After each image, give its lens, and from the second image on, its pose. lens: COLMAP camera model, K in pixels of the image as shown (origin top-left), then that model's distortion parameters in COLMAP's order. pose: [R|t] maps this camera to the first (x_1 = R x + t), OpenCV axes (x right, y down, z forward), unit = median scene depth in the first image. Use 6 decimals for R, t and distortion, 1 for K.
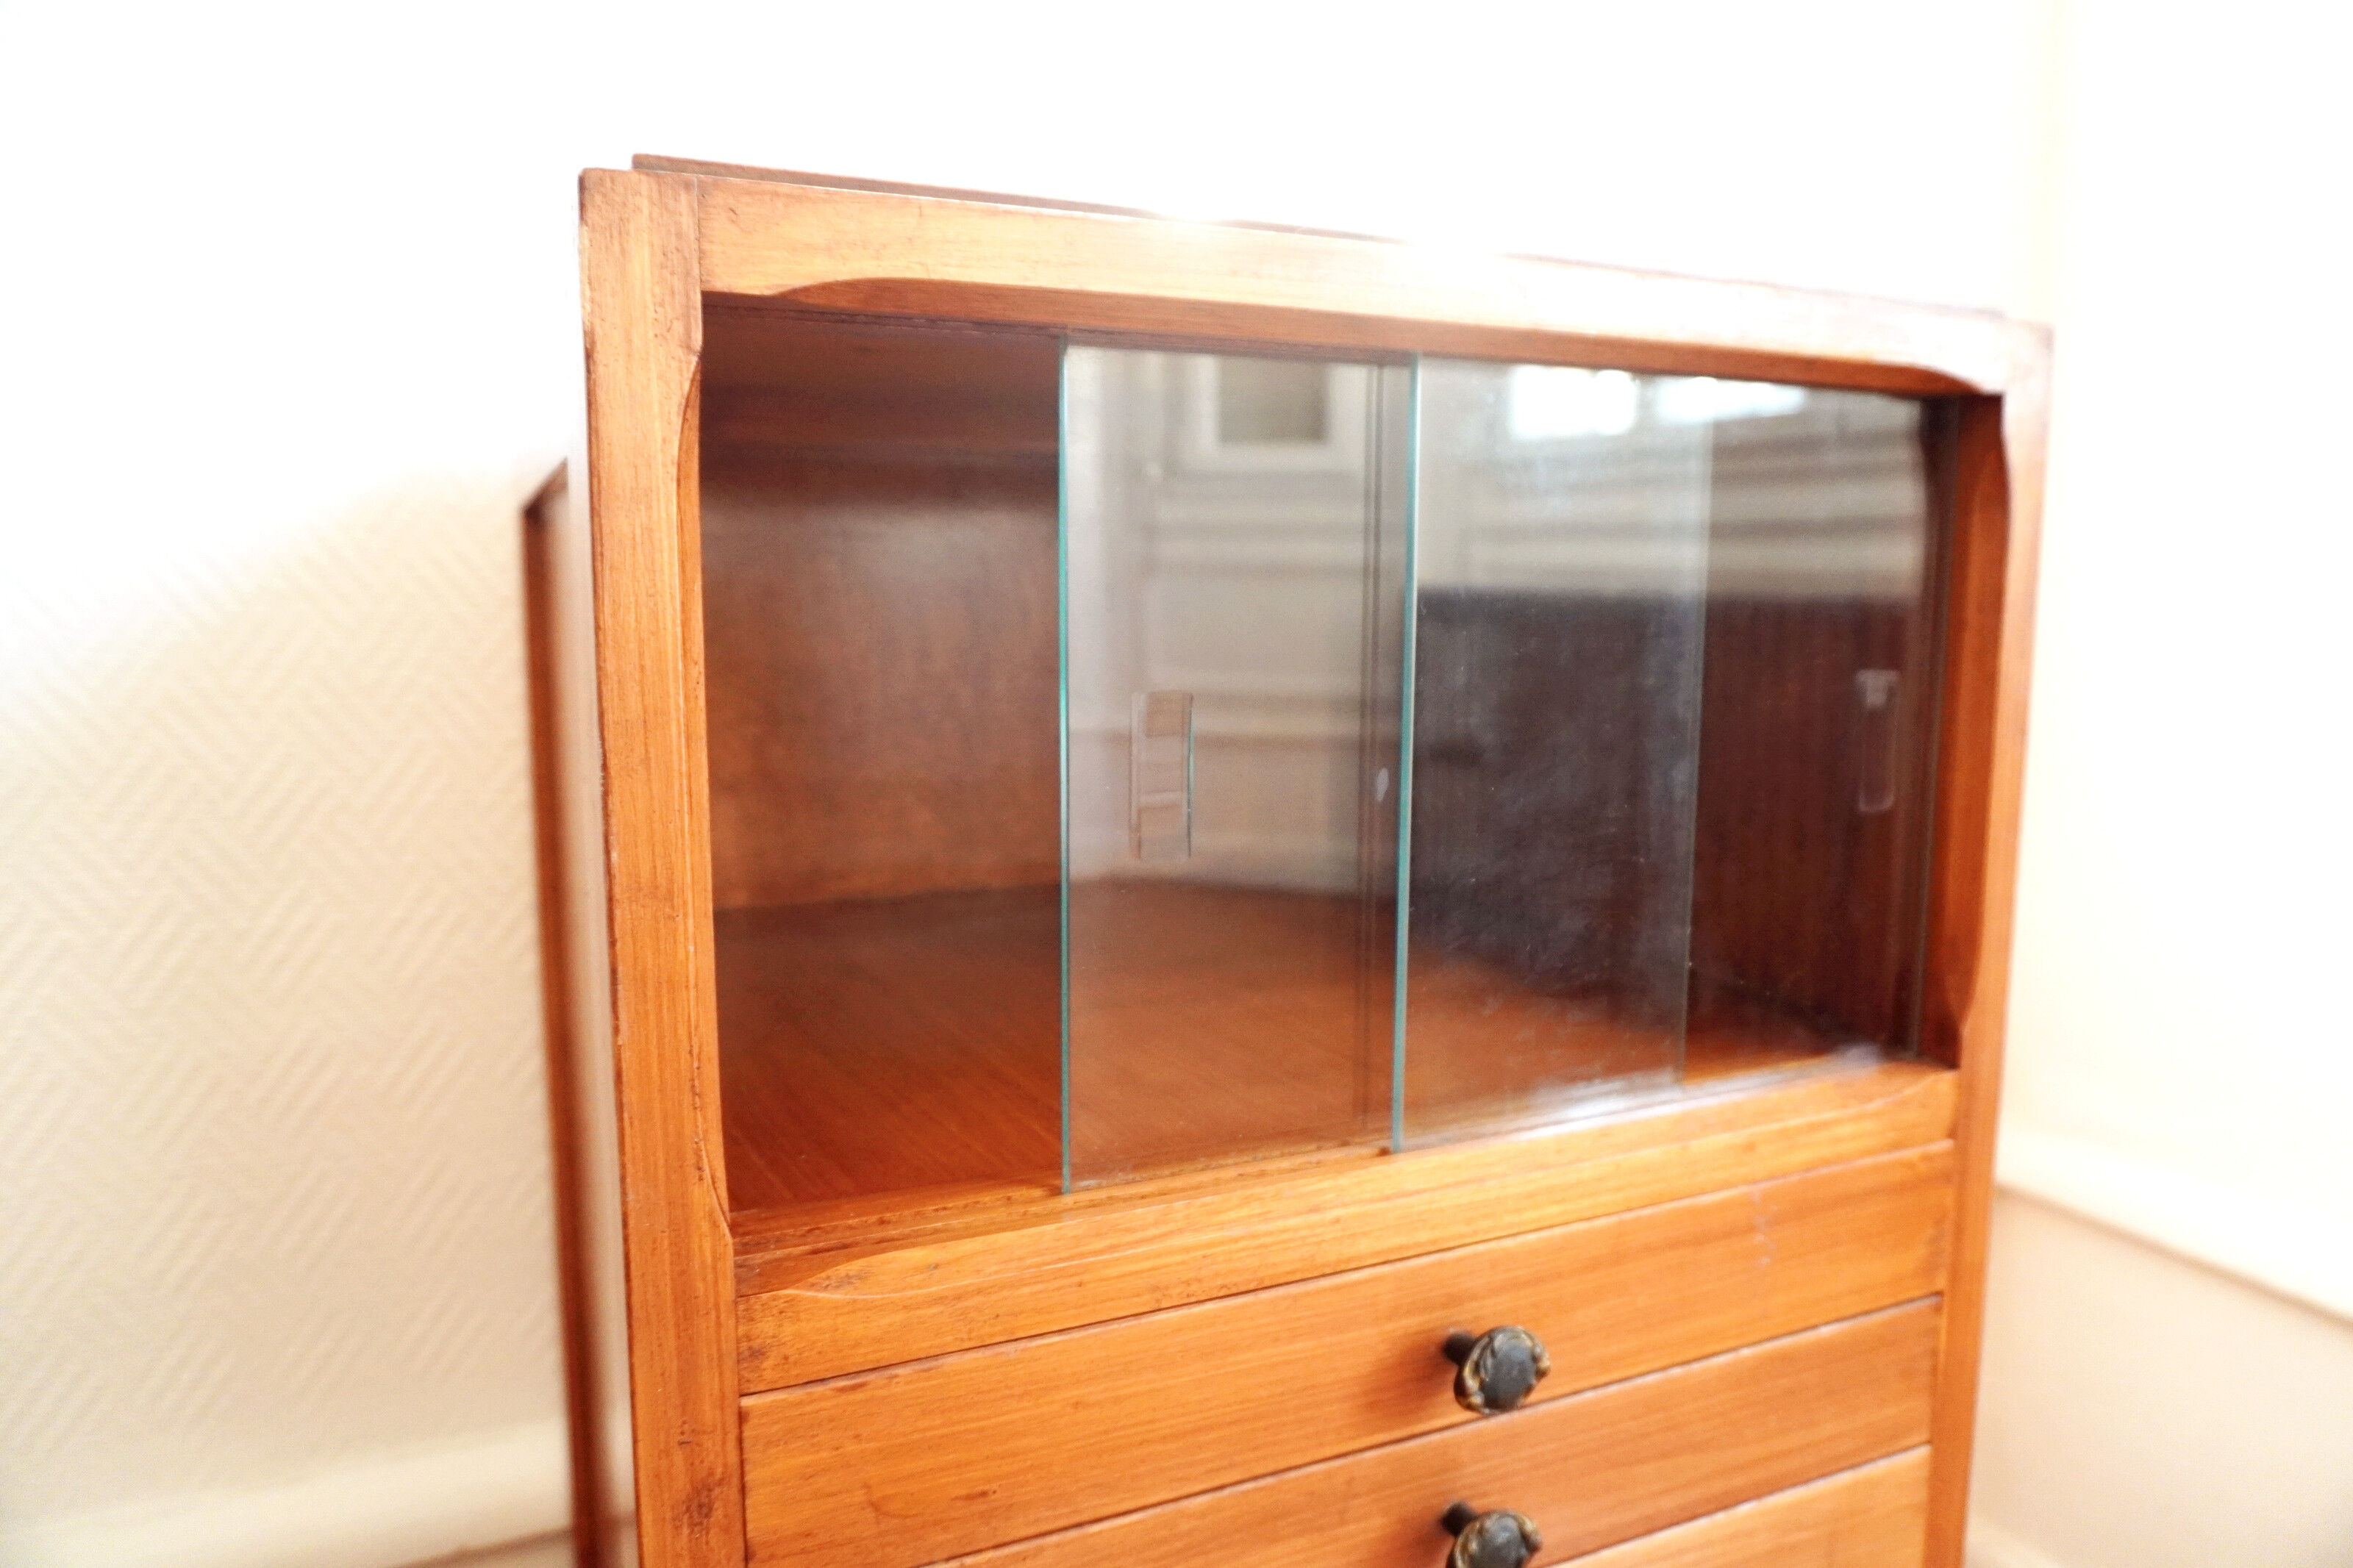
lens RADIAL K [[1556.8, 0, 1178.8], [0, 1556.8, 794.2], [0, 0, 1]] dist [-0.047122, 0.021295]
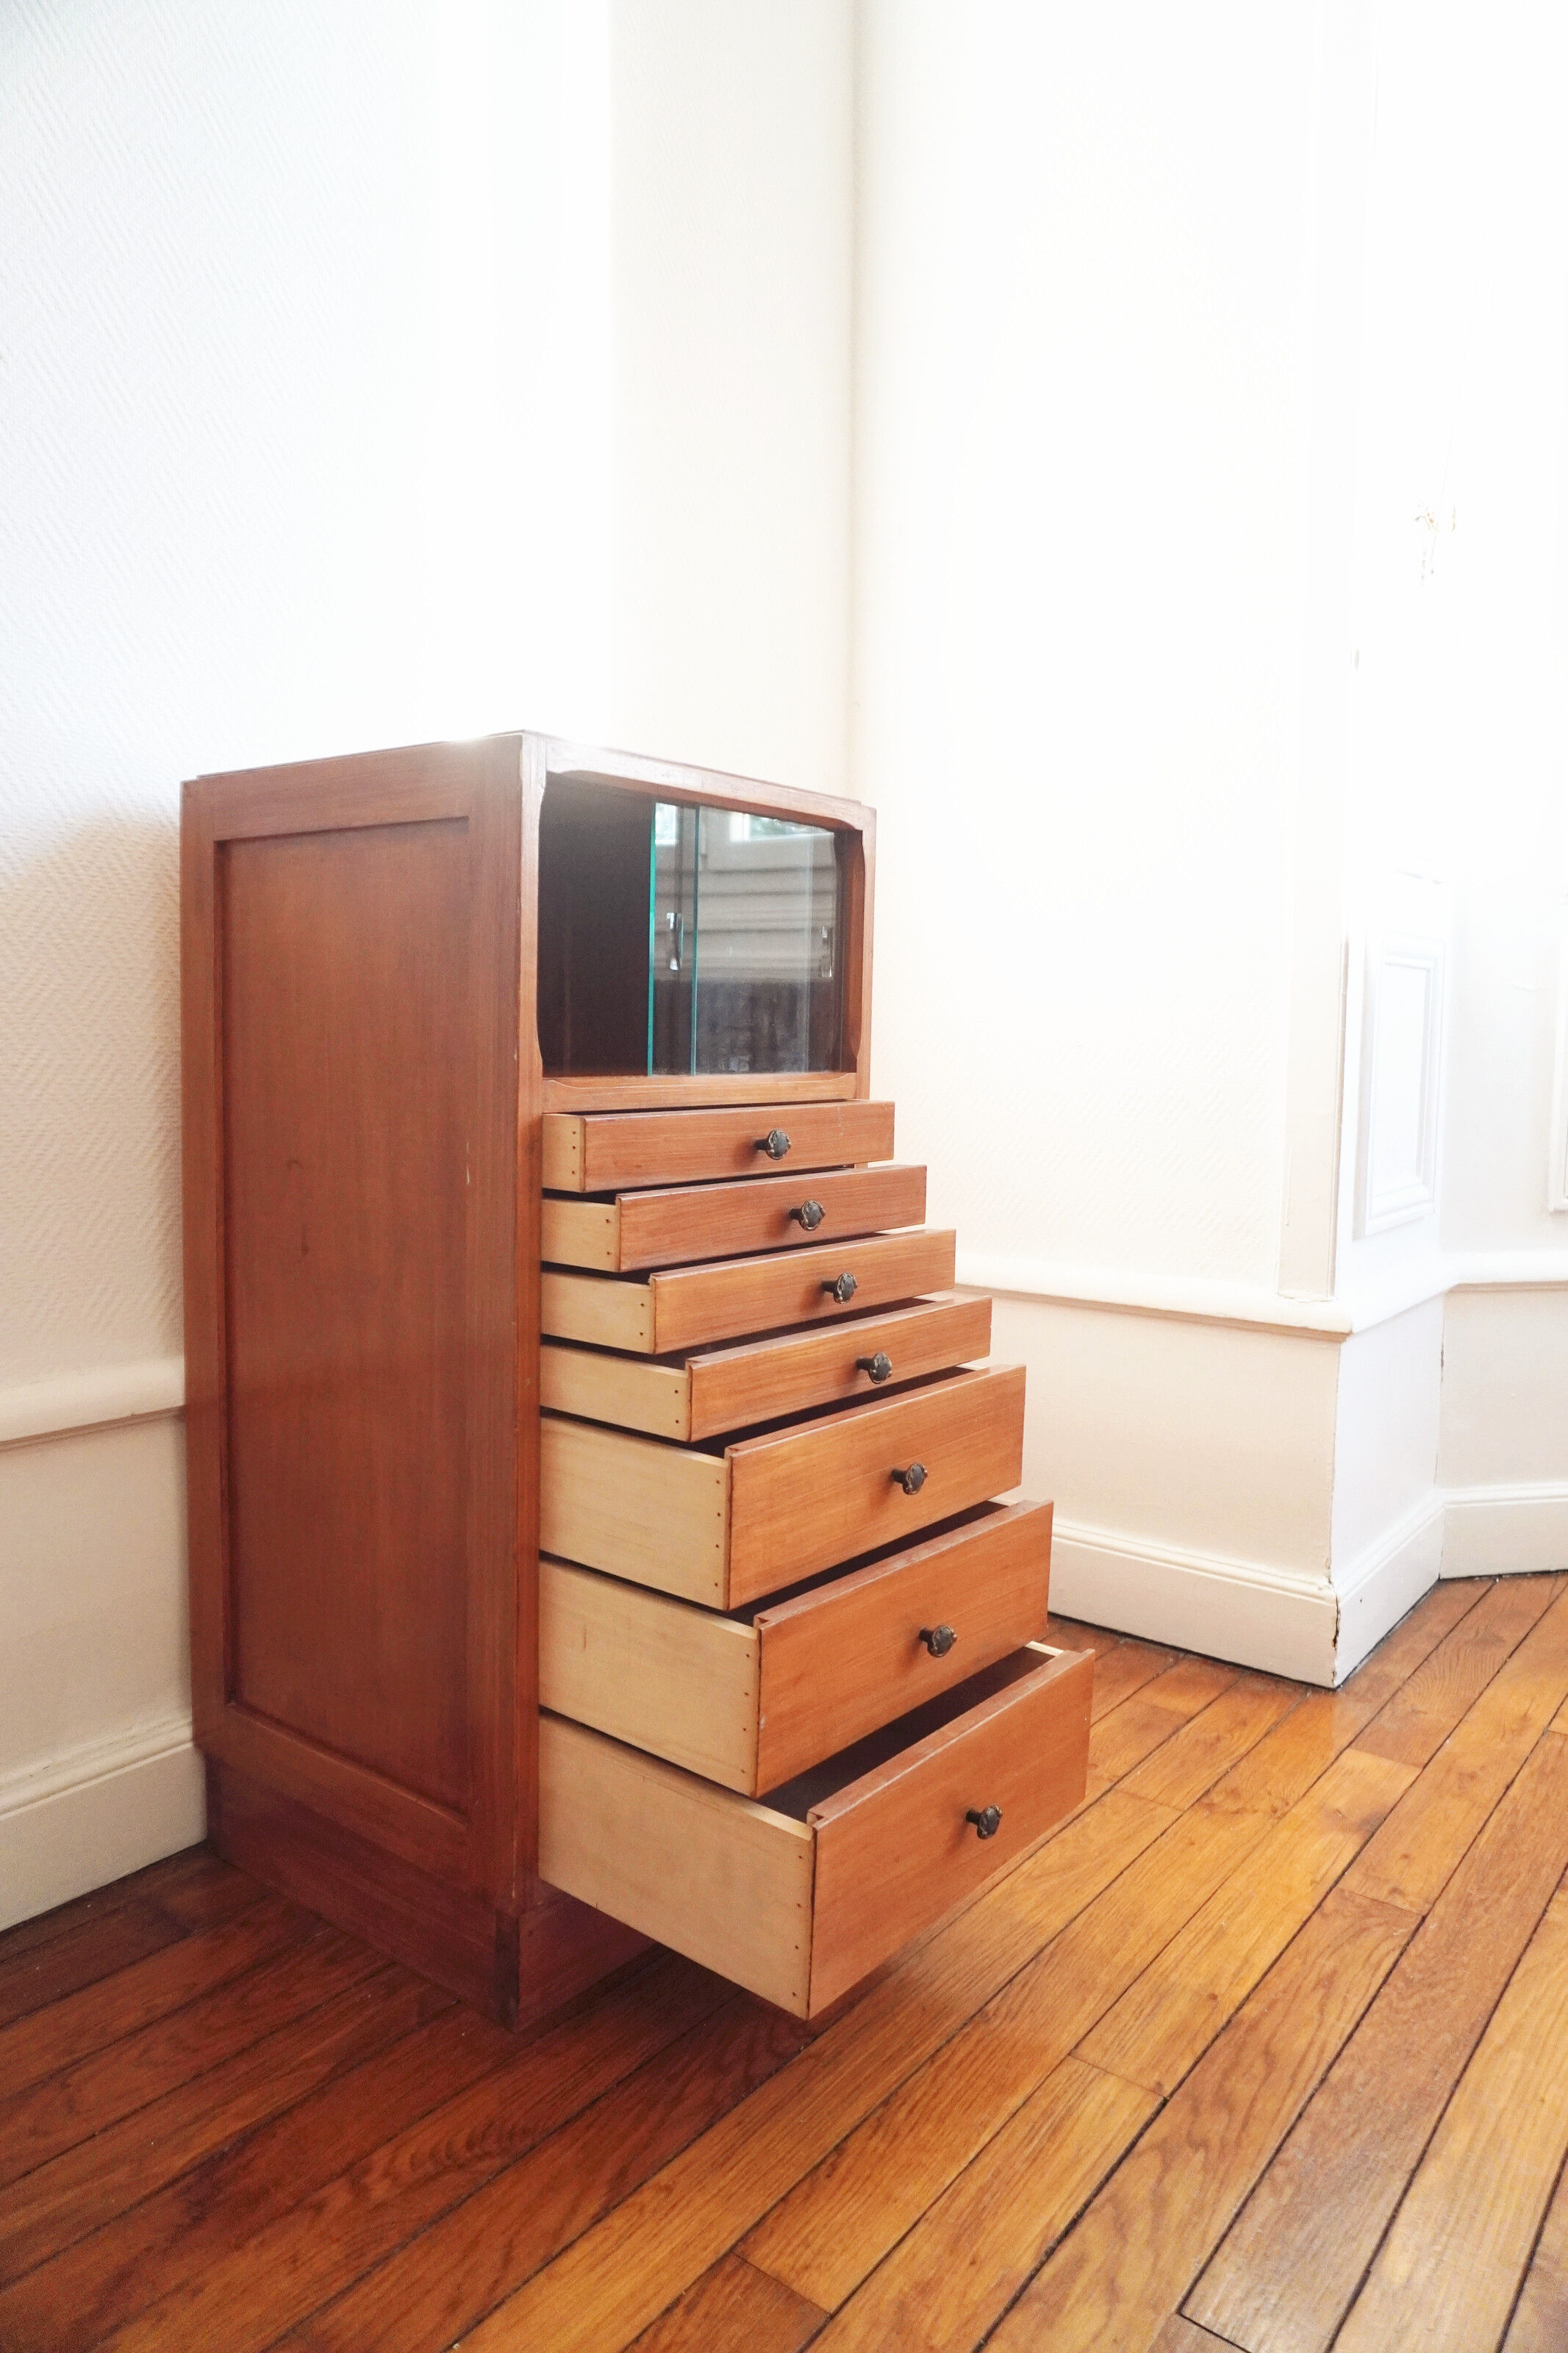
lens RADIAL K [[1556.8, 0, 791.0], [0, 1556.8, 1181.3], [0, 0, 1]] dist [-0.047122, 0.021295]
pose [[0.892441, -0.030309, 0.450146, -0.916765], [0.043342, 0.998886, -0.018671, 0.446297], [-0.449078, 0.036172, 0.892760, -1.525899]]
